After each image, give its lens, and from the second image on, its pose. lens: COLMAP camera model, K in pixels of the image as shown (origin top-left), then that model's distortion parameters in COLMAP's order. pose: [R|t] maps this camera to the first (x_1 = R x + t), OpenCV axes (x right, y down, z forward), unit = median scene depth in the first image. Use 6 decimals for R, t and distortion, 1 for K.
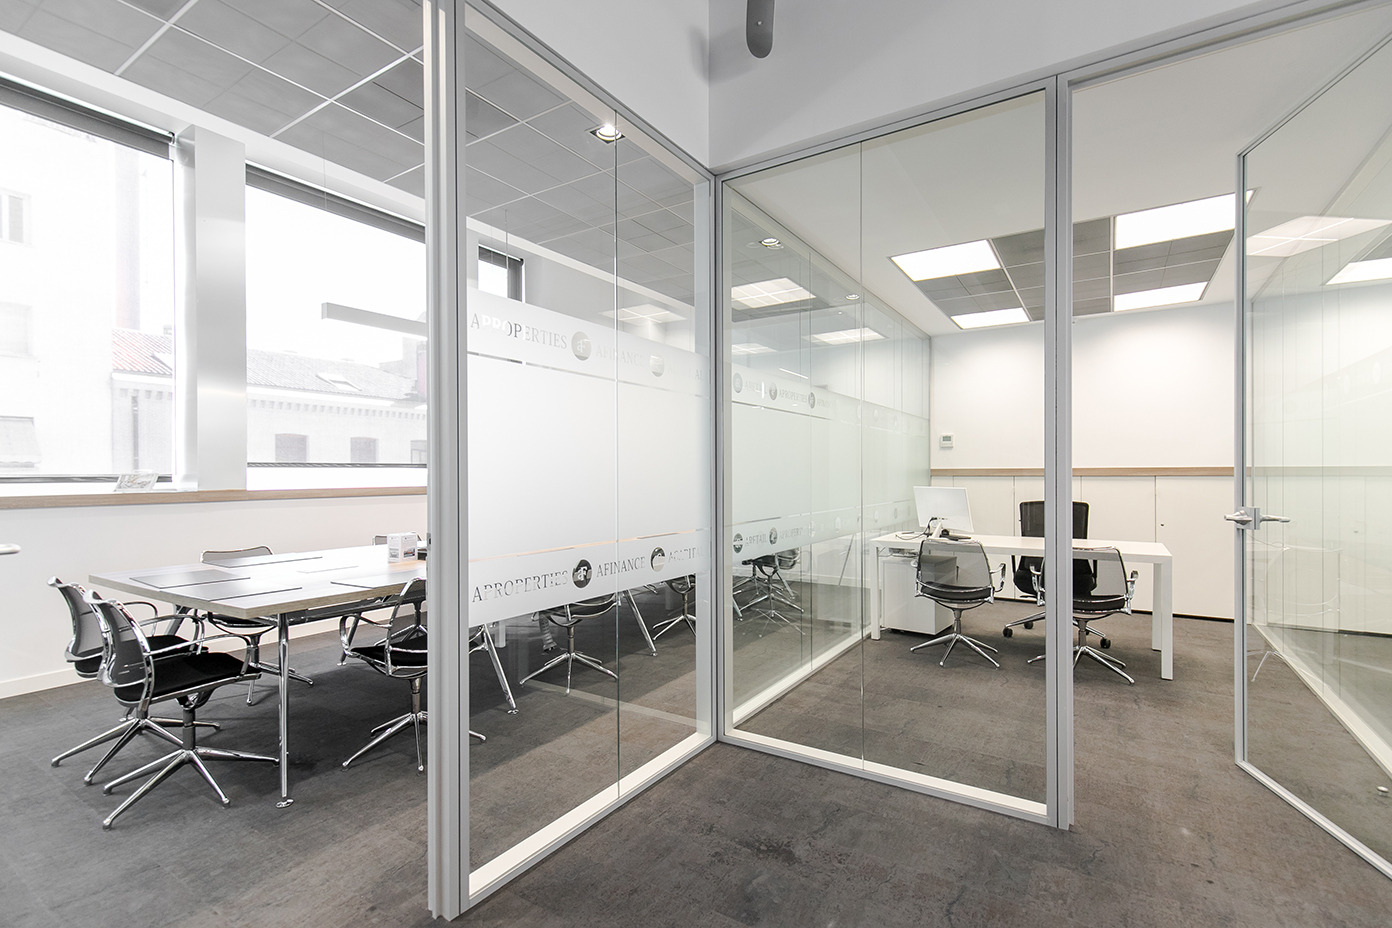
lens RADIAL K [[644.1, 0, 696.0], [0, 644.1, 464.0], [0, 0, 1]] dist [0.000116, -0.000004]
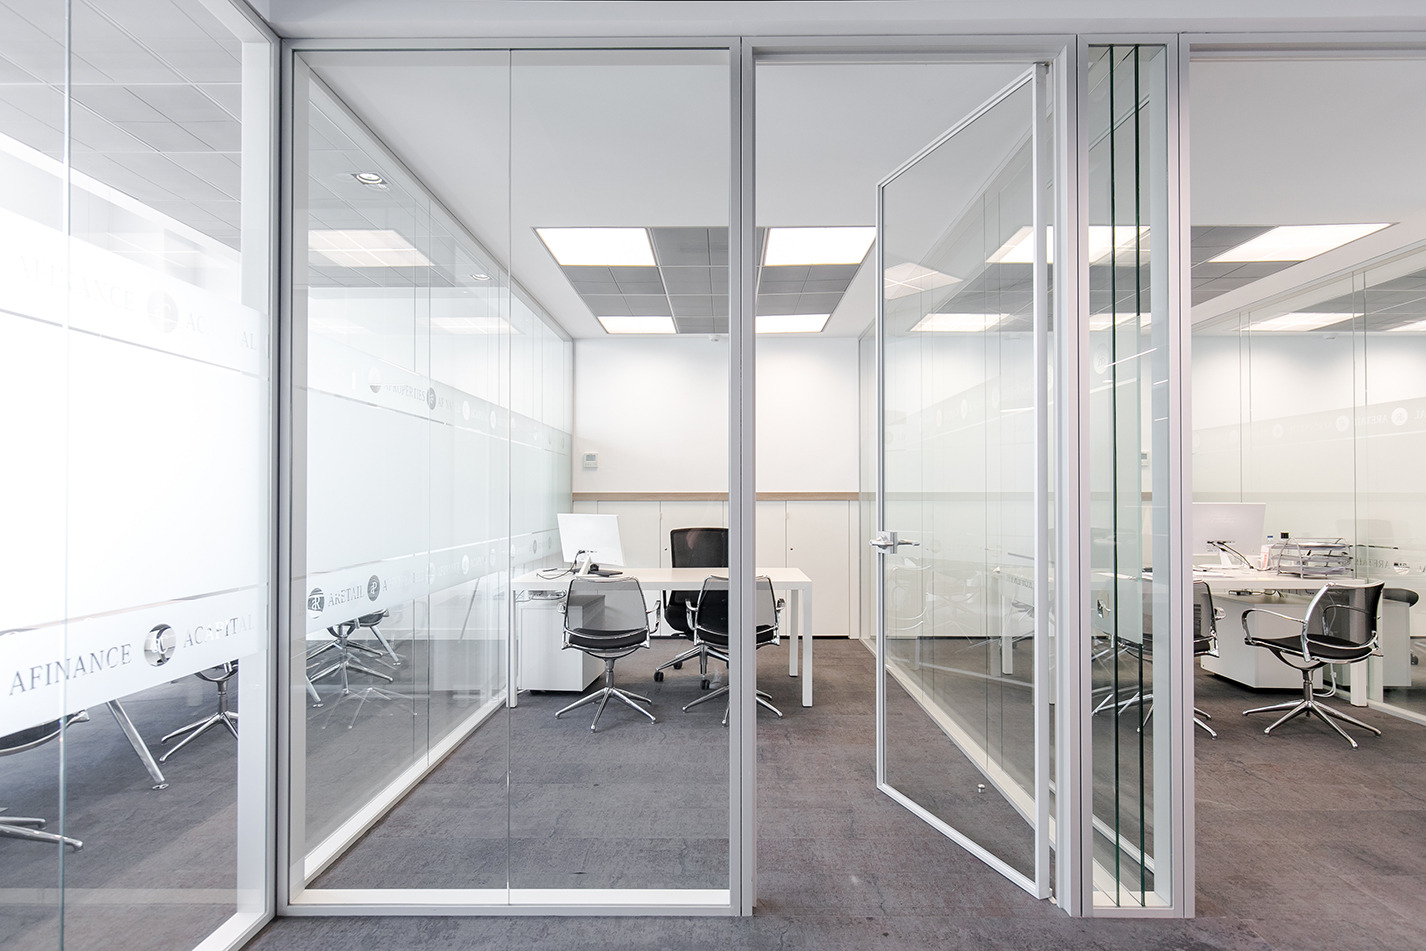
lens RADIAL K [[743.1, 0, 719.4], [0, 743.1, 488.1], [0, 0, 1]] dist [0.006187, 0.000376]
pose [[0.845748, 0.008318, 0.533518, 0.004907], [-0.009256, 0.999957, -0.000918, 0.001377], [-0.533502, -0.004162, 0.845788, 0.104777]]
